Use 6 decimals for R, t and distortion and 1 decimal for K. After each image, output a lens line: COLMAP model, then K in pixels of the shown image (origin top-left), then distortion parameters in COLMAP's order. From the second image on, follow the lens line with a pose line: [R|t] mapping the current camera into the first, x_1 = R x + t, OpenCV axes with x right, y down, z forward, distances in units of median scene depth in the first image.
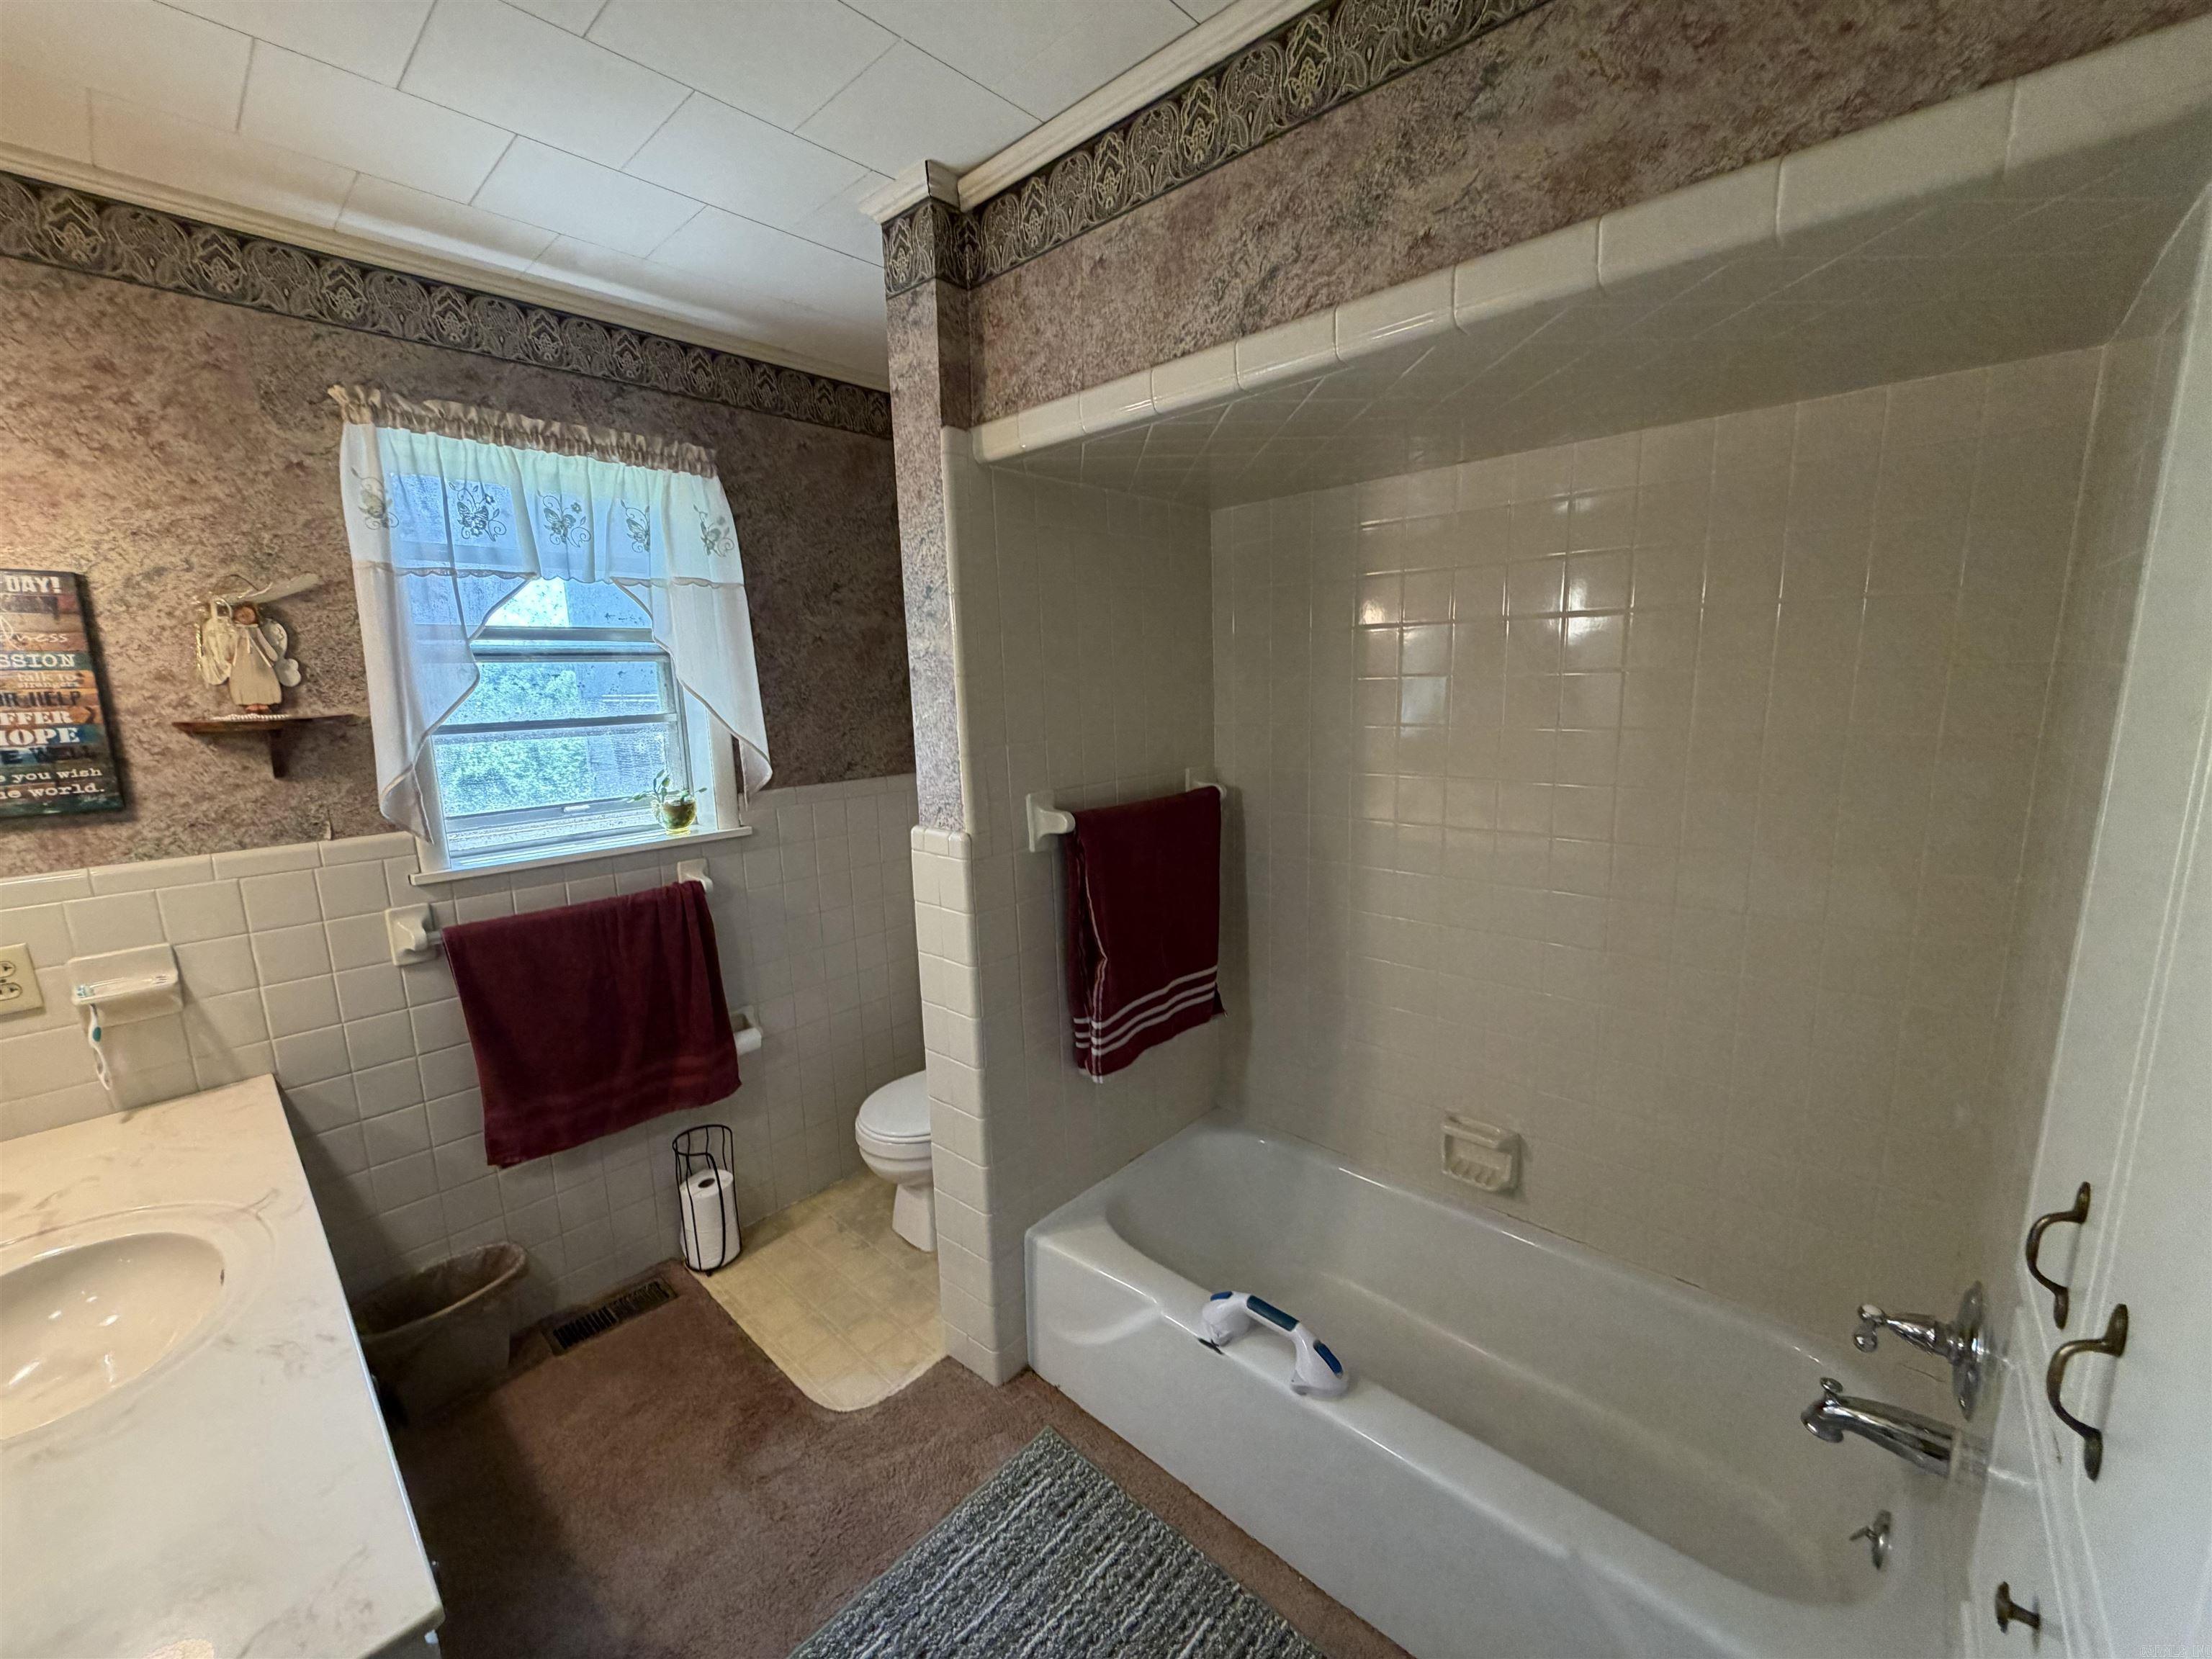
lens RADIAL K [[880.1, 0, 1088.2], [0, 880.1, 829.8], [0, 0, 1]] dist [0.000115, -0.000430]
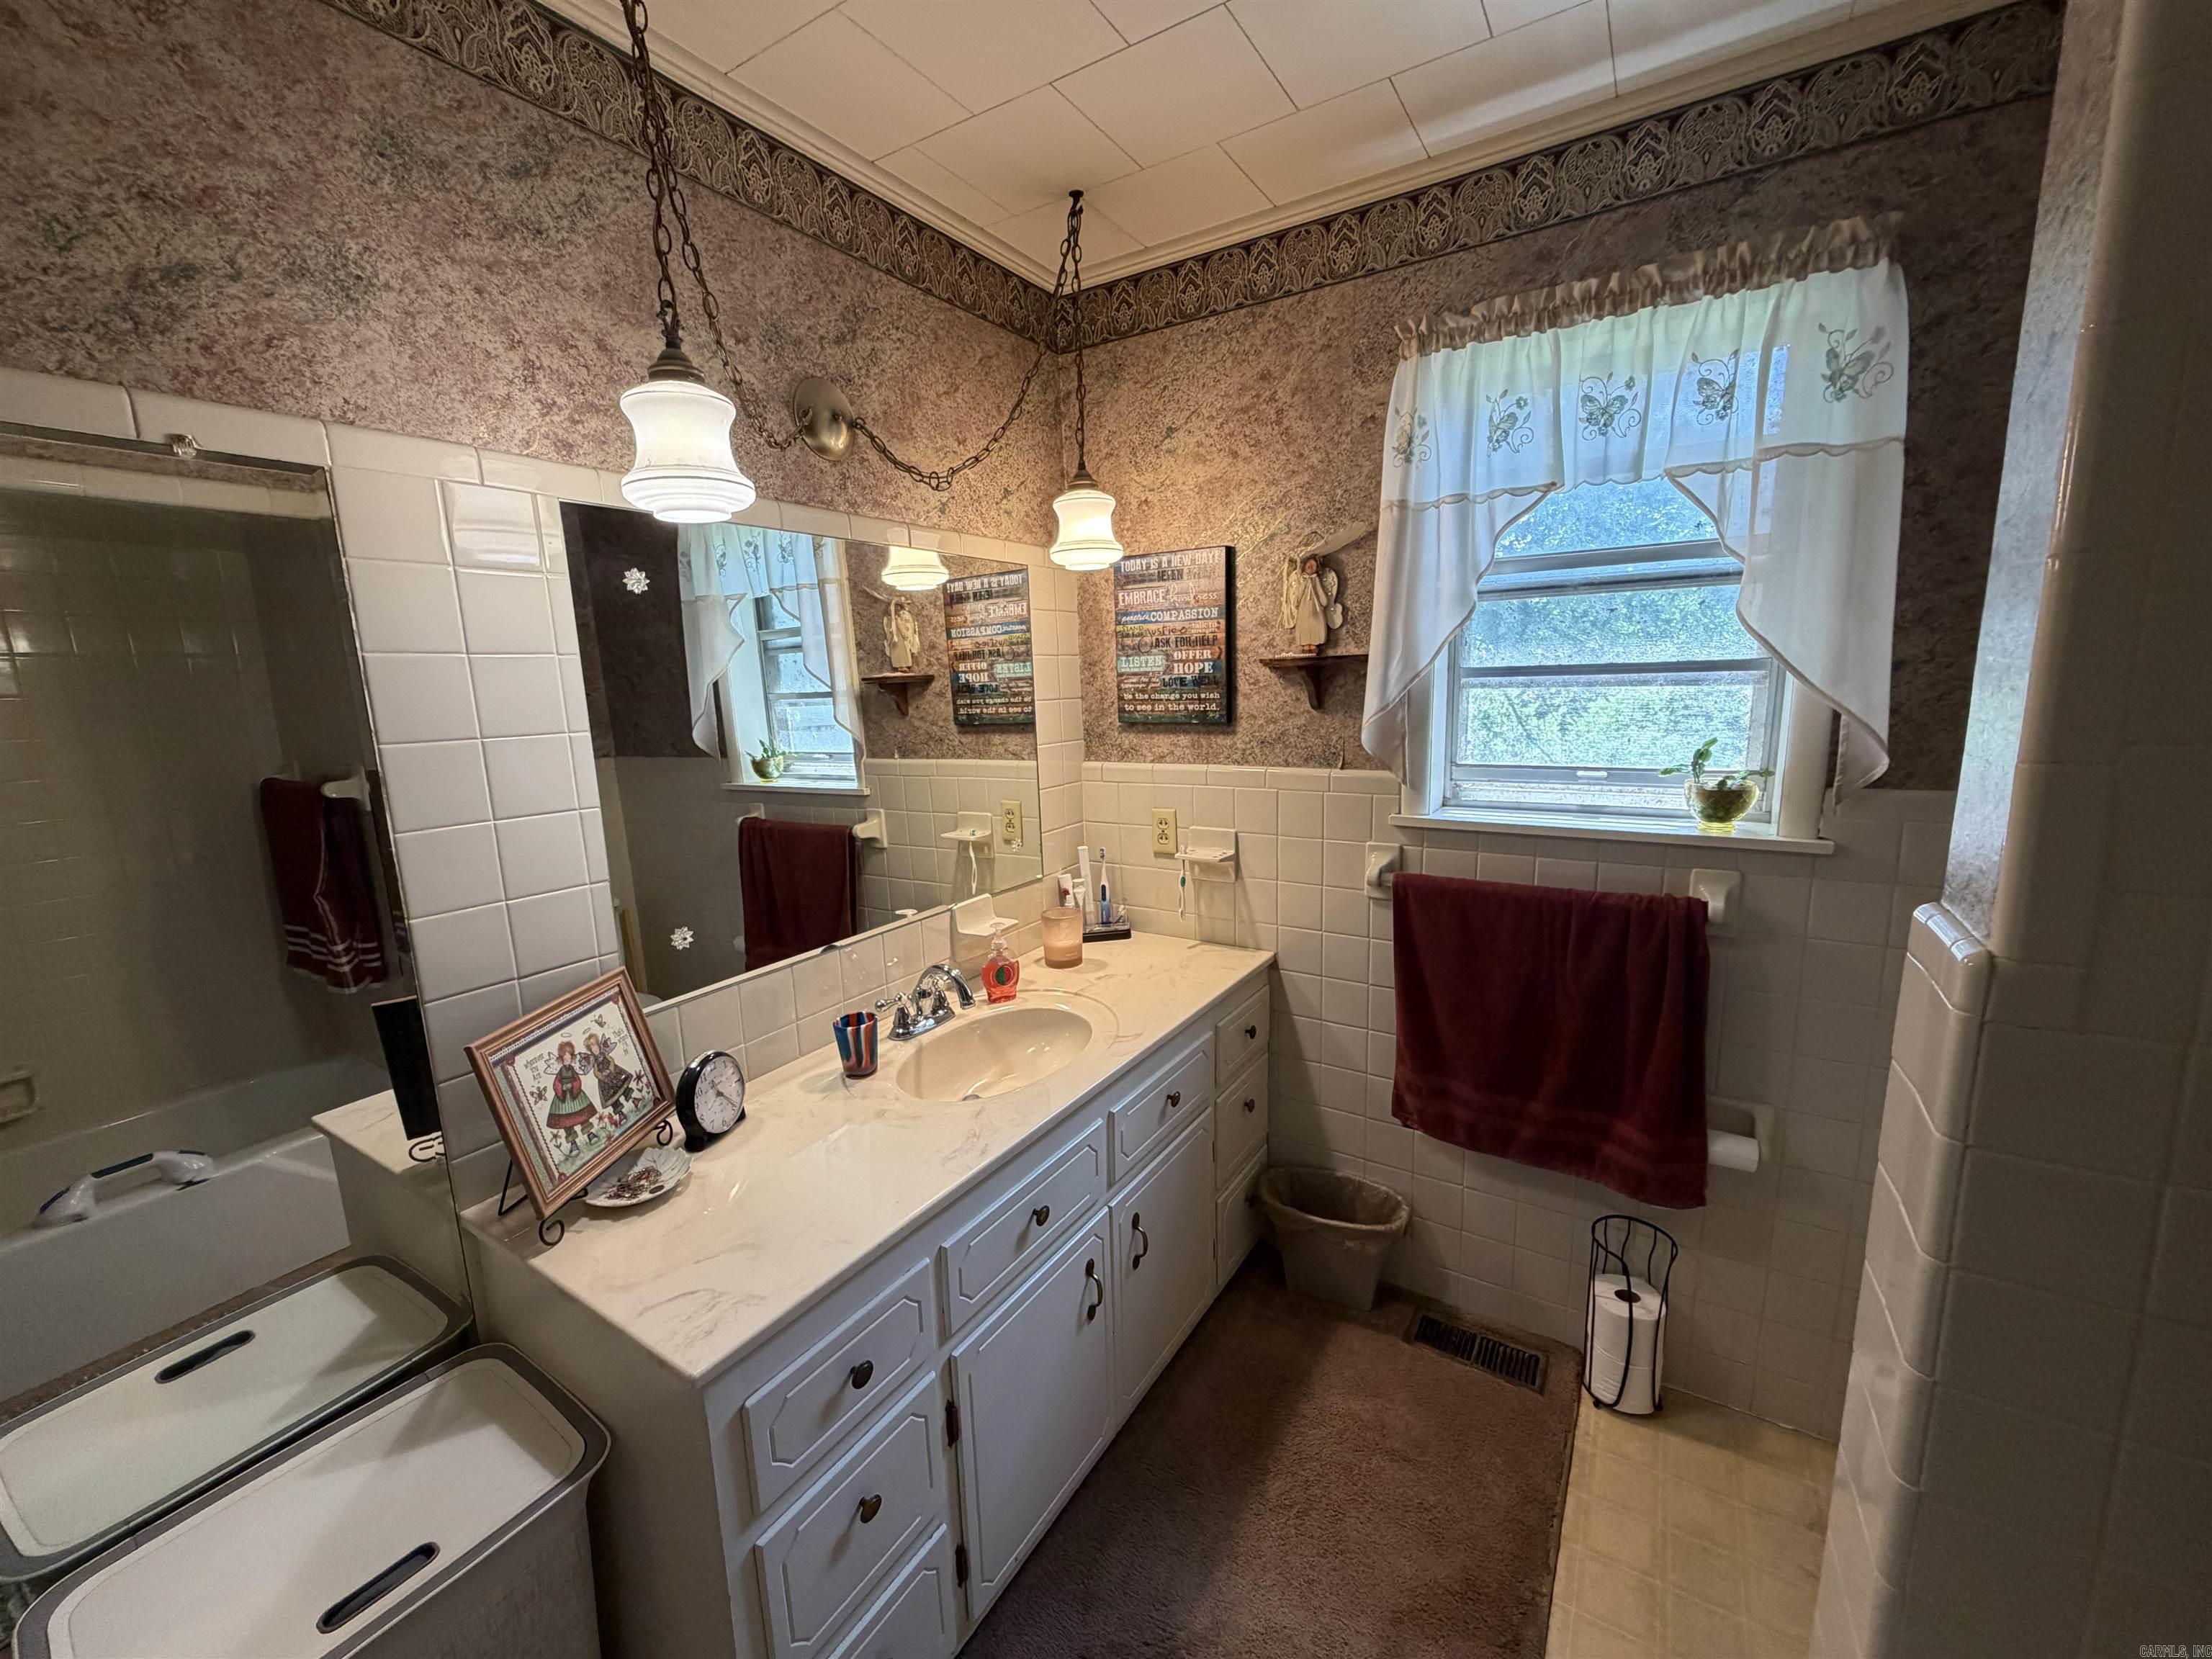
lens RADIAL K [[880.1, 0, 1104.9], [0, 880.1, 833.1], [0, 0, 1]] dist [0.000115, -0.000430]
pose [[0.182162, 0.197498, -0.963230, 0.162173], [-0.144423, 0.974370, 0.172470, -0.057041], [0.972604, 0.107695, 0.206017, 0.485935]]
